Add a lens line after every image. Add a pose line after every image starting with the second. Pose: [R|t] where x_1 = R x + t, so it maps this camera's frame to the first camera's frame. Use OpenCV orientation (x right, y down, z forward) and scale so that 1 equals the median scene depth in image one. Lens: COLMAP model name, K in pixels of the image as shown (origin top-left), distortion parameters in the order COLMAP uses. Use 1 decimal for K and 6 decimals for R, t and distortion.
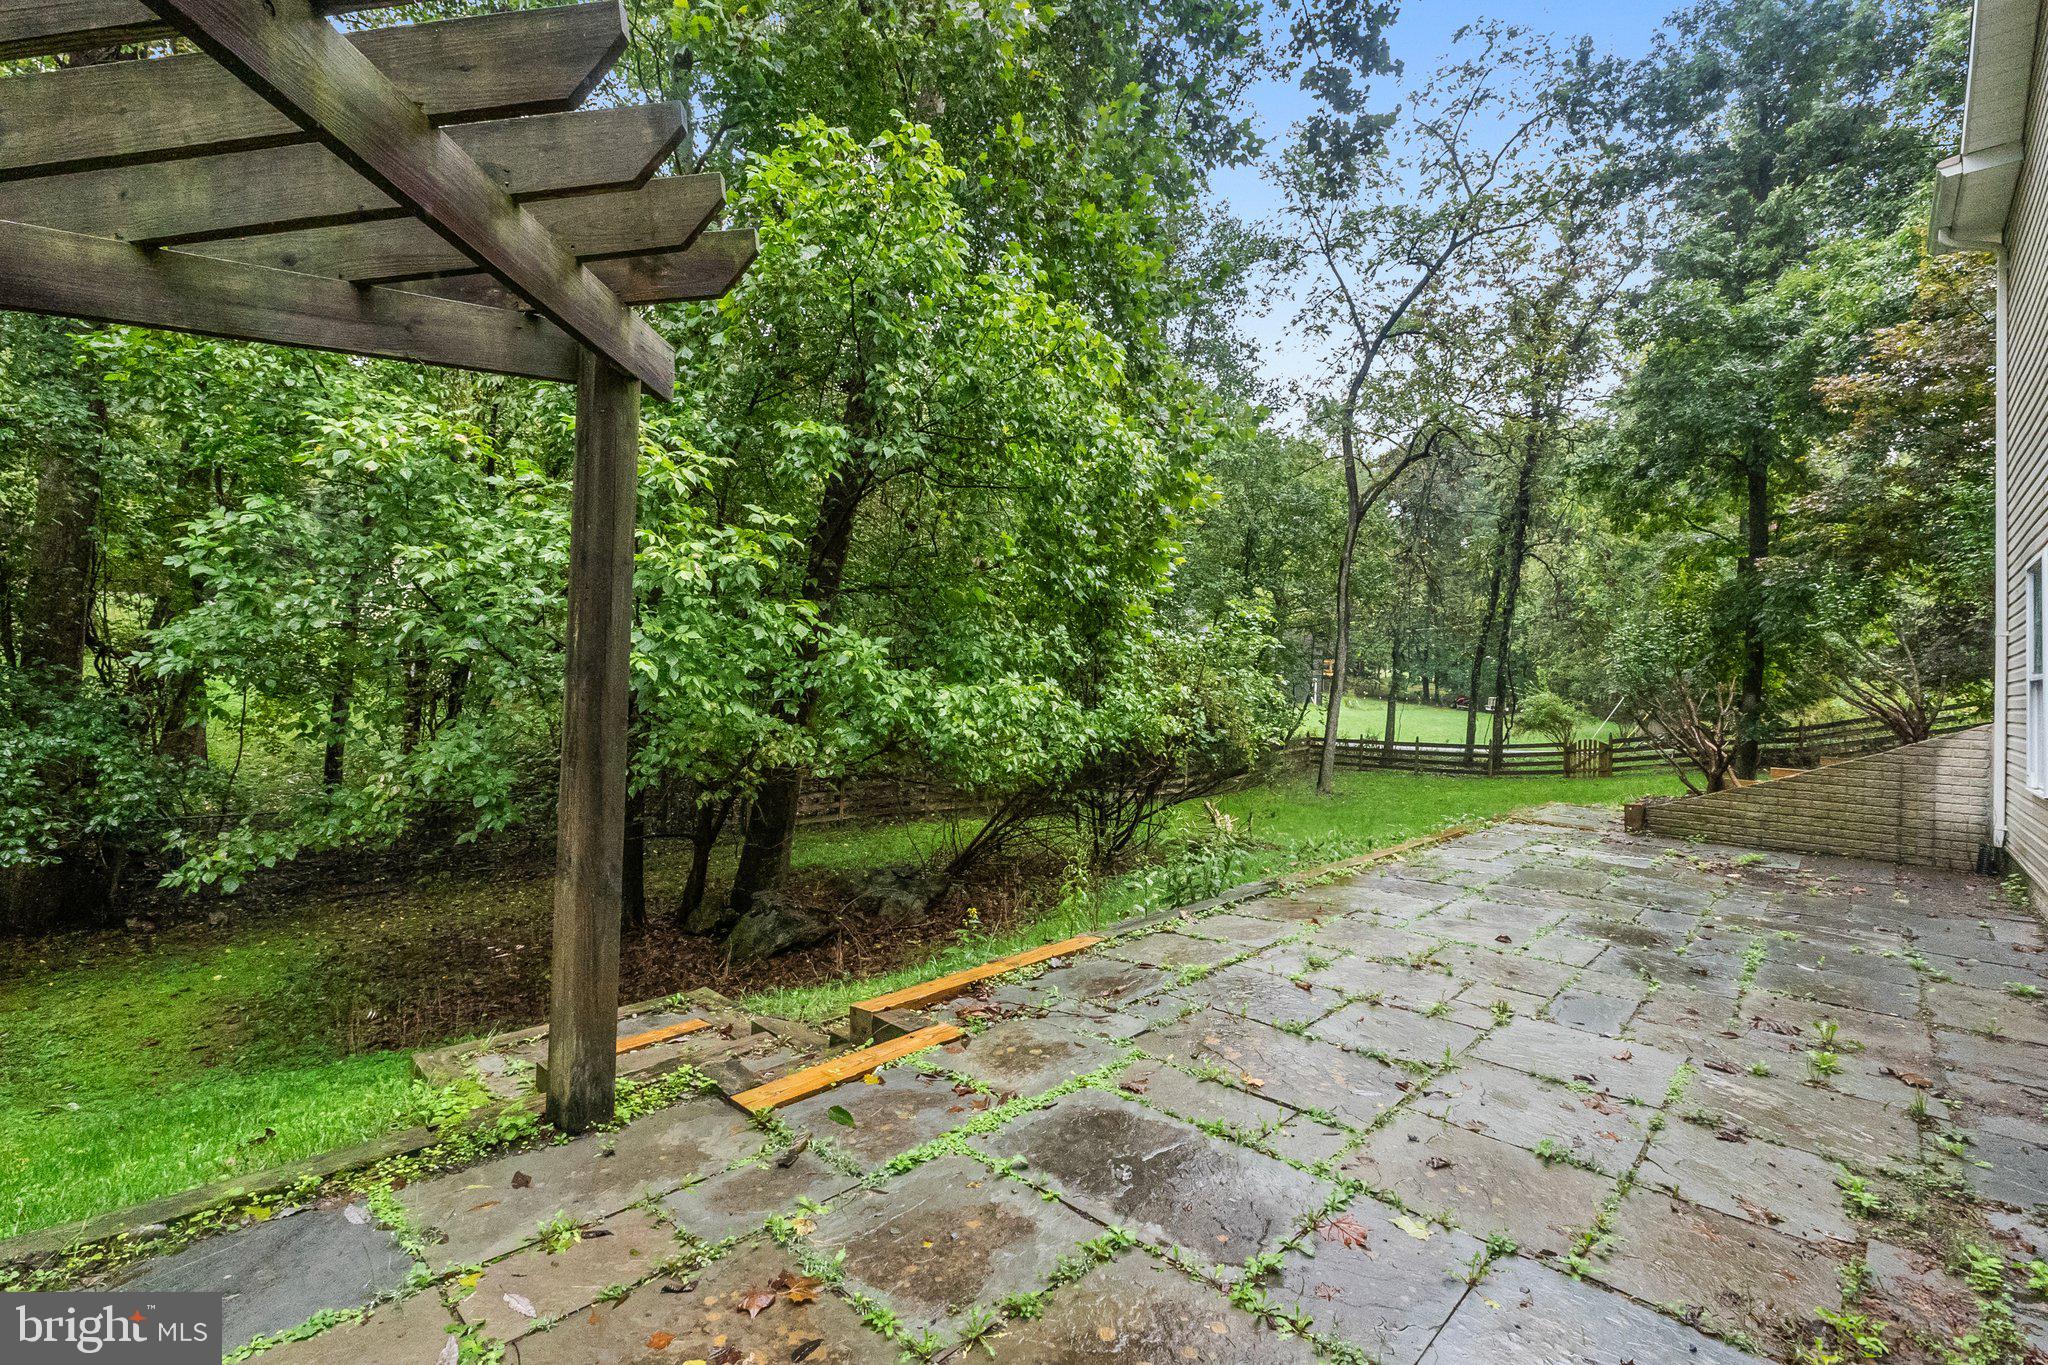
lens RADIAL K [[898.0, 0, 947.5], [0, 898.0, 673.3], [0, 0, 1]] dist [-0.015576, 0.000209]
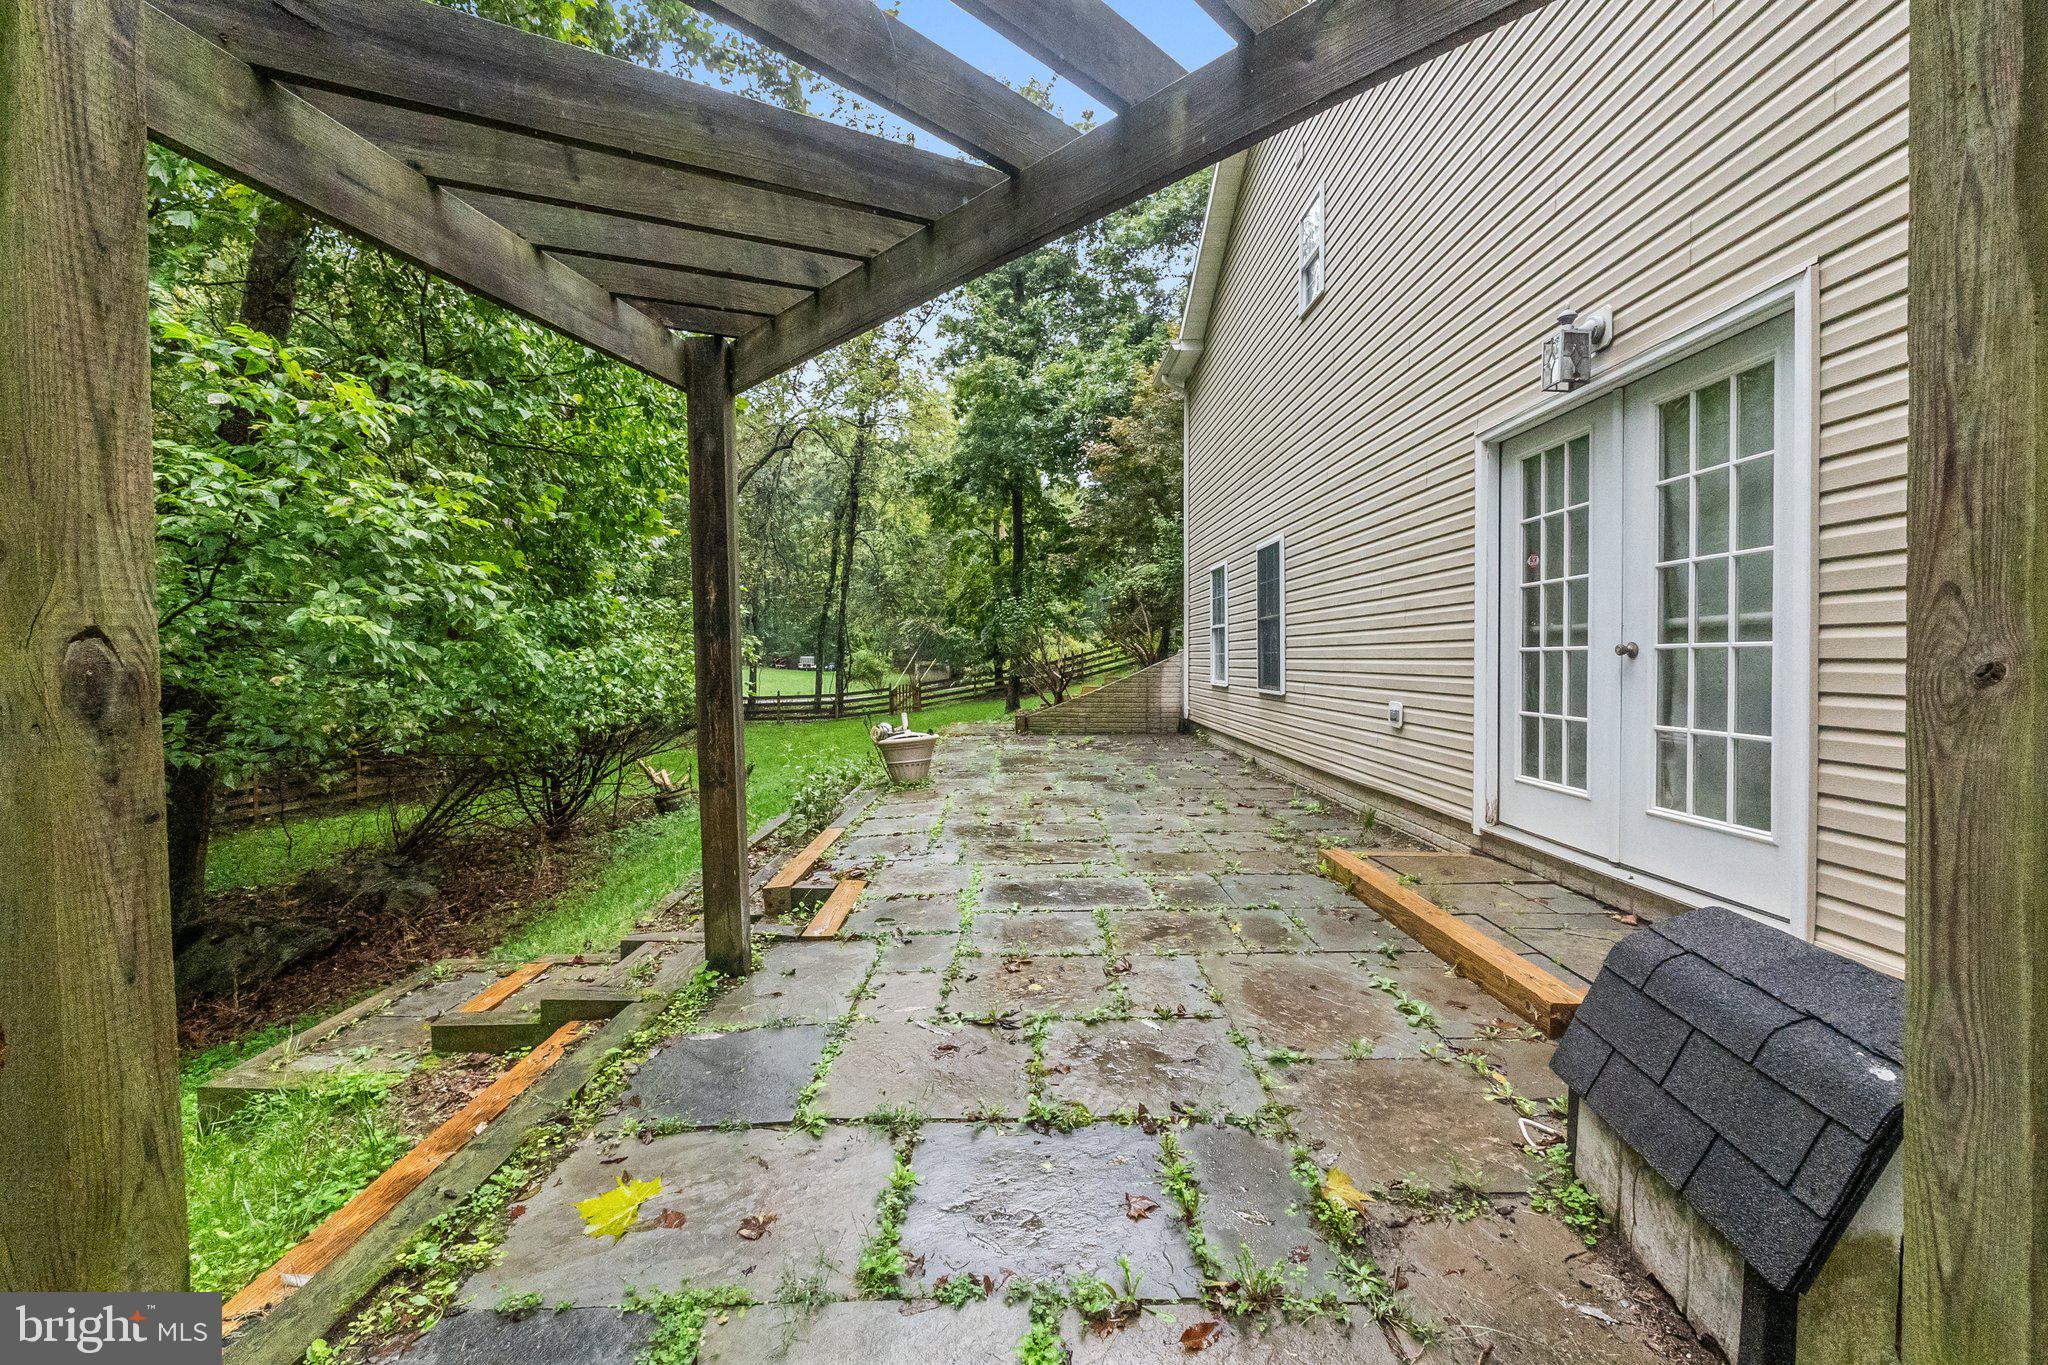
lens RADIAL K [[898.0, 0, 947.5], [0, 898.0, 673.3], [0, 0, 1]] dist [-0.015576, 0.000209]
pose [[0.747455, -0.044981, 0.662788, -0.140408], [0.020965, 0.998805, 0.044142, 0.002558], [-0.663982, -0.019098, 0.747505, -0.024051]]
